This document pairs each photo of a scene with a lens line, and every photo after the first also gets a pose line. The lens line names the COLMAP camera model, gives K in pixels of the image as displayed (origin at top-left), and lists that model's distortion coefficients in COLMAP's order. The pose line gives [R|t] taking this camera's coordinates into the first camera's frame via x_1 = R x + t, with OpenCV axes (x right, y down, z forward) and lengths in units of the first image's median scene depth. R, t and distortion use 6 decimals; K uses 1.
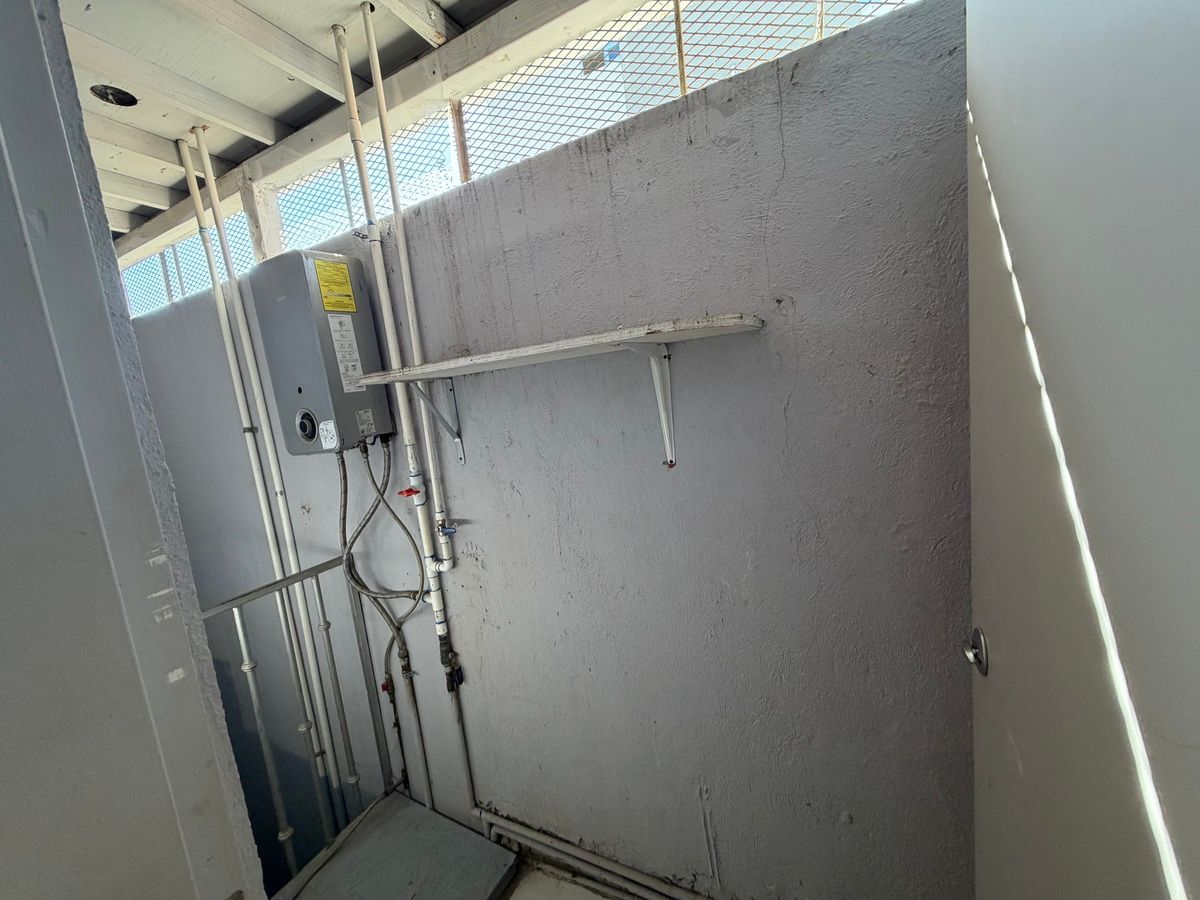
lens RADIAL K [[480.7, 0, 598.0], [0, 480.7, 454.6], [0, 0, 1]] dist [-0.000283, -0.000700]
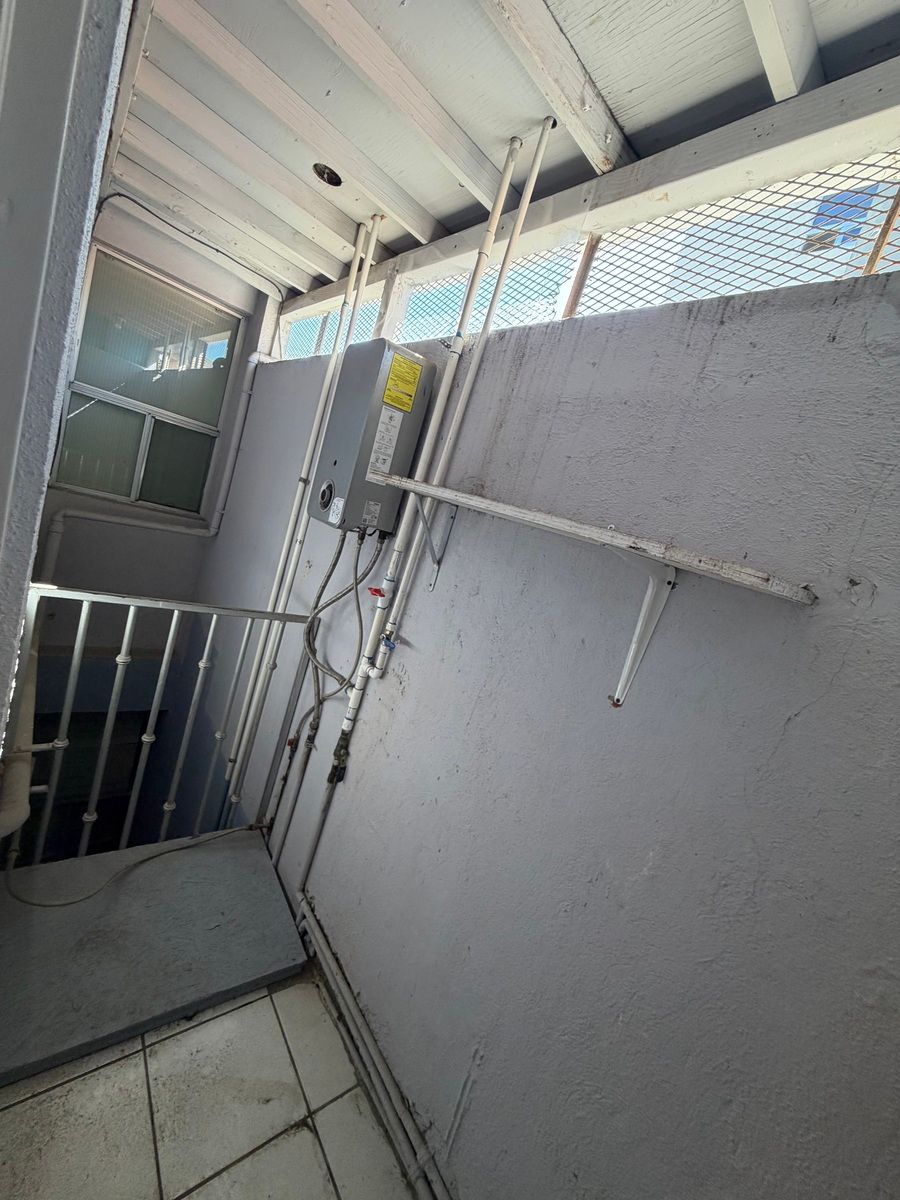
lens RADIAL K [[480.7, 0, 451.2], [0, 480.7, 600.7], [0, 0, 1]] dist [-0.000283, -0.000700]
pose [[0.829493, 0.447190, -0.334608, 0.093594], [-0.447961, 0.890500, 0.079624, -0.060819], [0.333576, 0.083844, 0.938987, 0.100514]]
